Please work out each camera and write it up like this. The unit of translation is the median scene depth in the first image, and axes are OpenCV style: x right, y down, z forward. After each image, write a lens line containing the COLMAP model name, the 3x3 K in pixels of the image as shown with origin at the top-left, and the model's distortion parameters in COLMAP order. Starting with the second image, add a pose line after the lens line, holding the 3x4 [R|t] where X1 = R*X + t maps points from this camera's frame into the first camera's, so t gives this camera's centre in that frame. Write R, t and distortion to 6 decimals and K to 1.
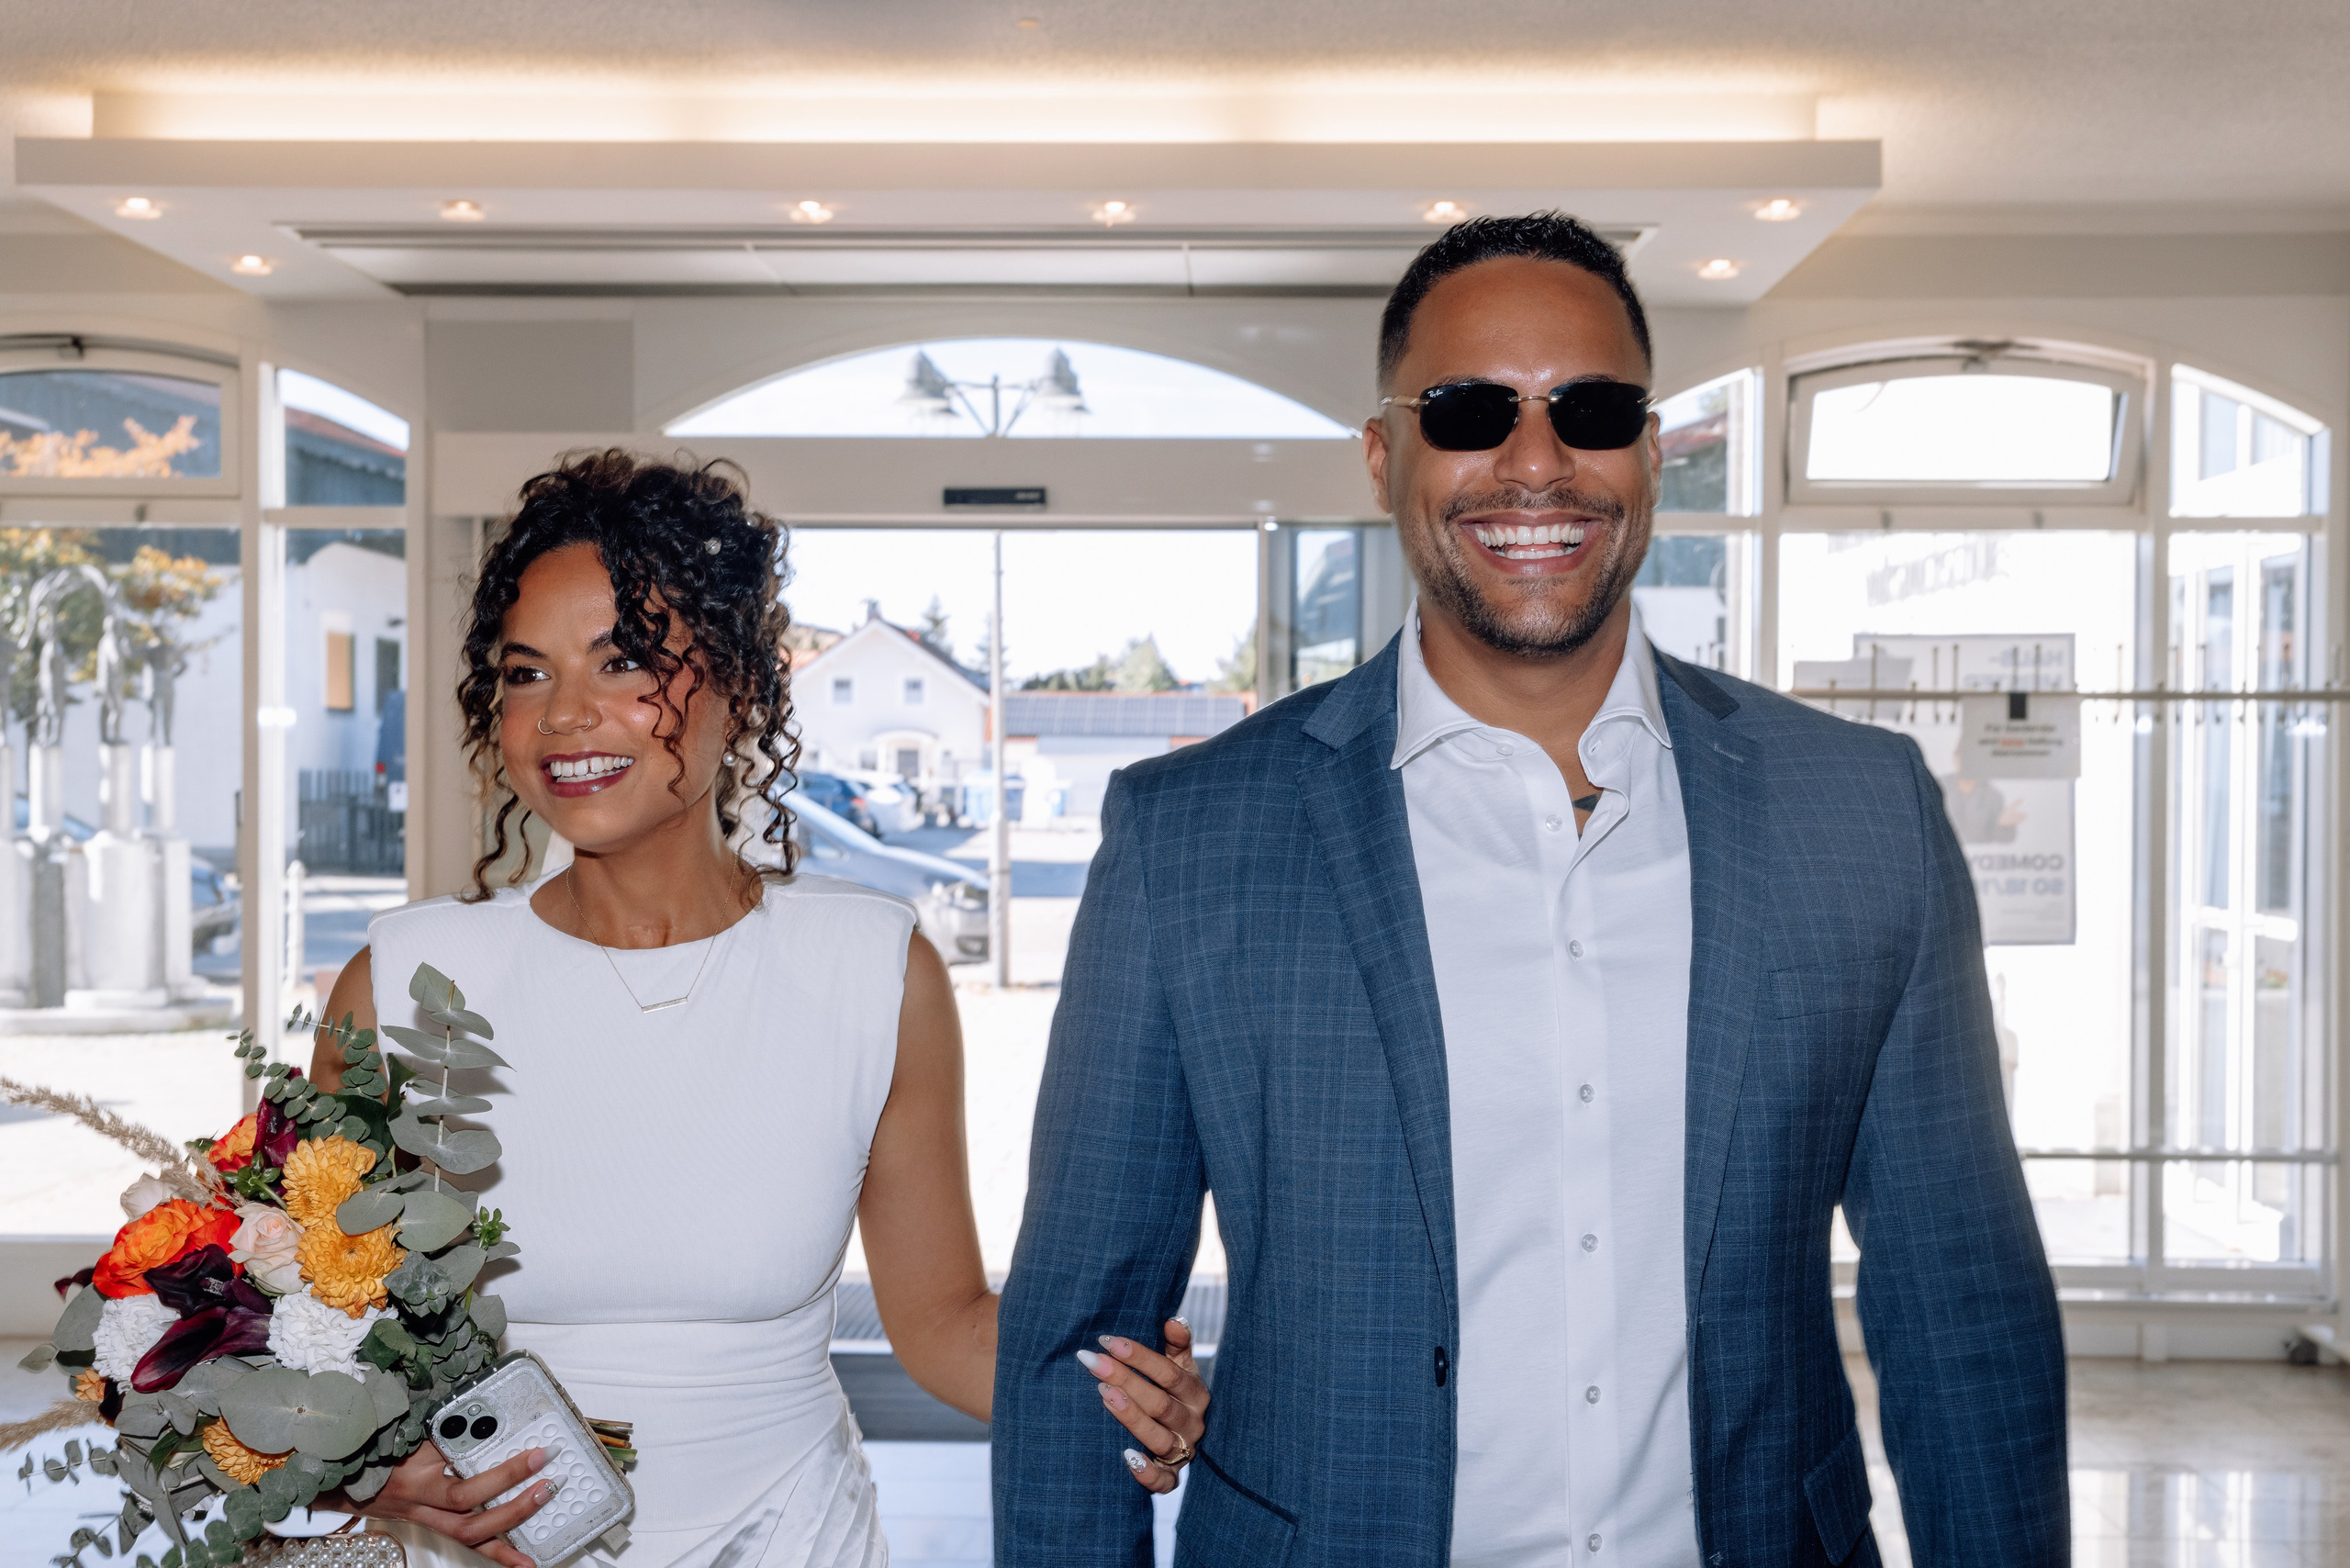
lens RADIAL K [[2855.7, 0, 1175.0], [0, 2855.7, 784.0], [0, 0, 1]] dist [-0.020346, -0.017321]
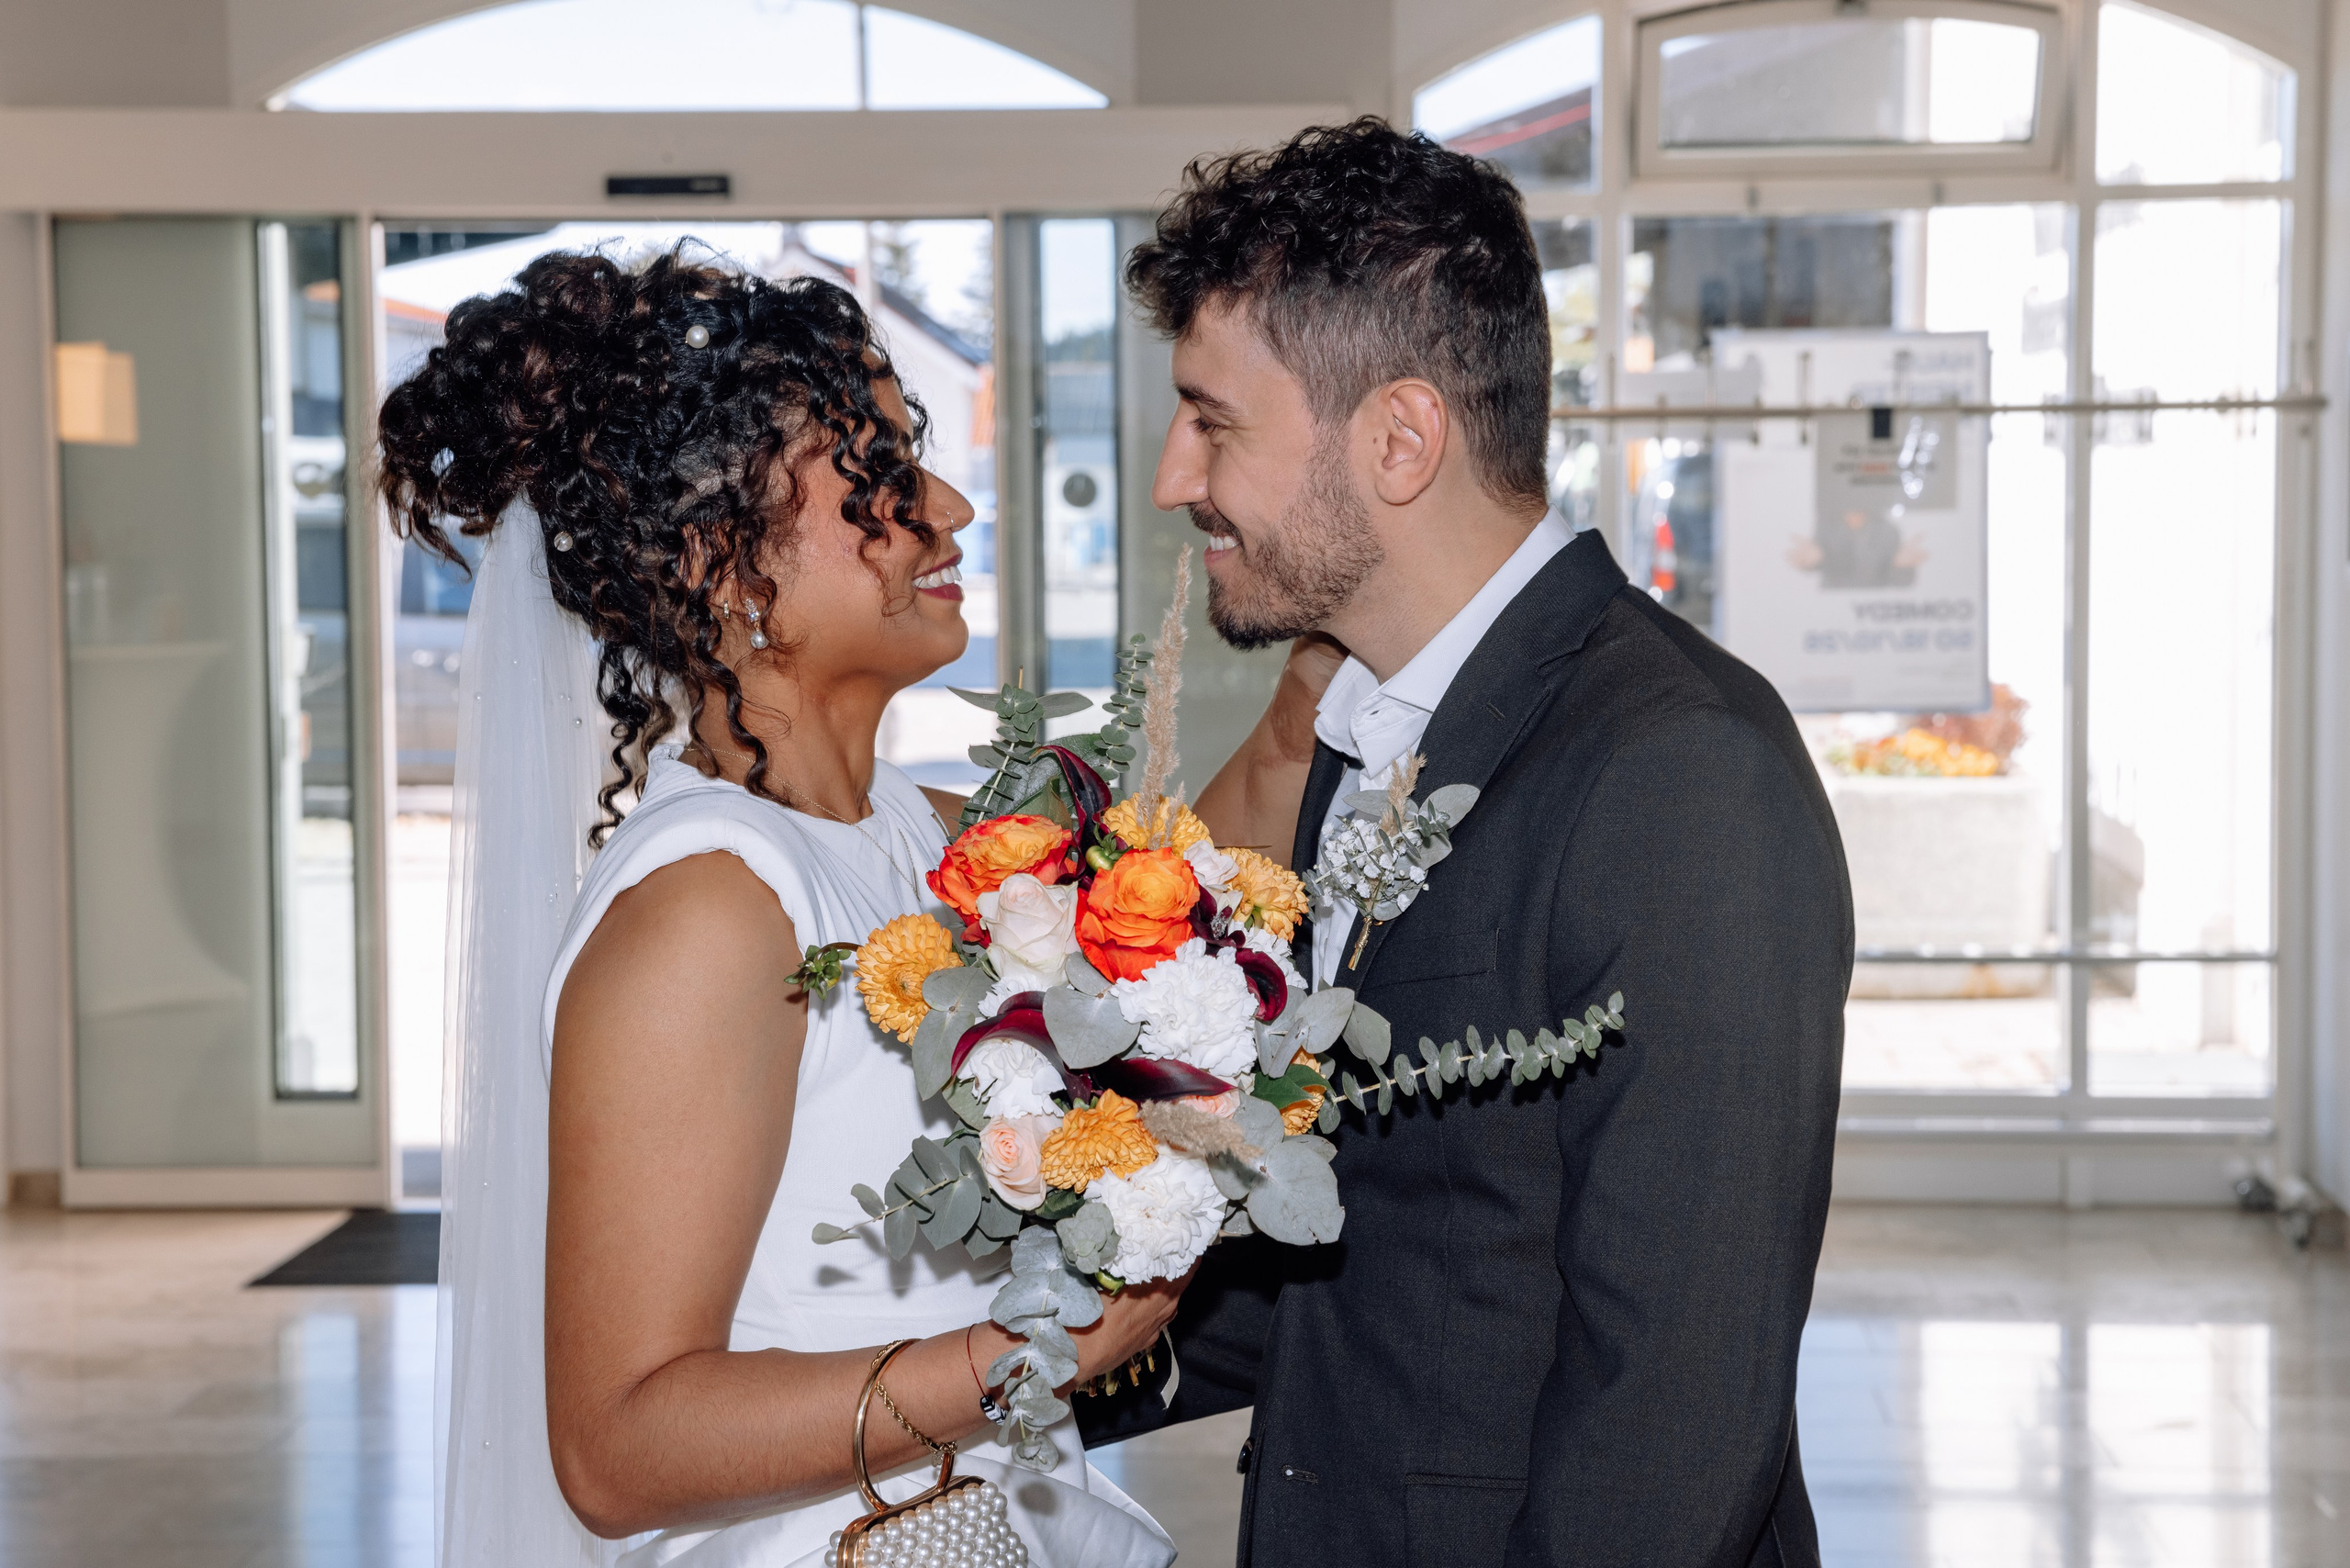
lens RADIAL K [[4602.3, 0, 1175.0], [0, 4602.3, 784.0], [0, 0, 1]] dist [0.046371, 0.239271]
pose [[0.999755, -0.013039, -0.017912, 0.105296], [0.014077, 0.998152, 0.059111, -0.004444], [0.017109, -0.059349, 0.998091, -0.341219]]
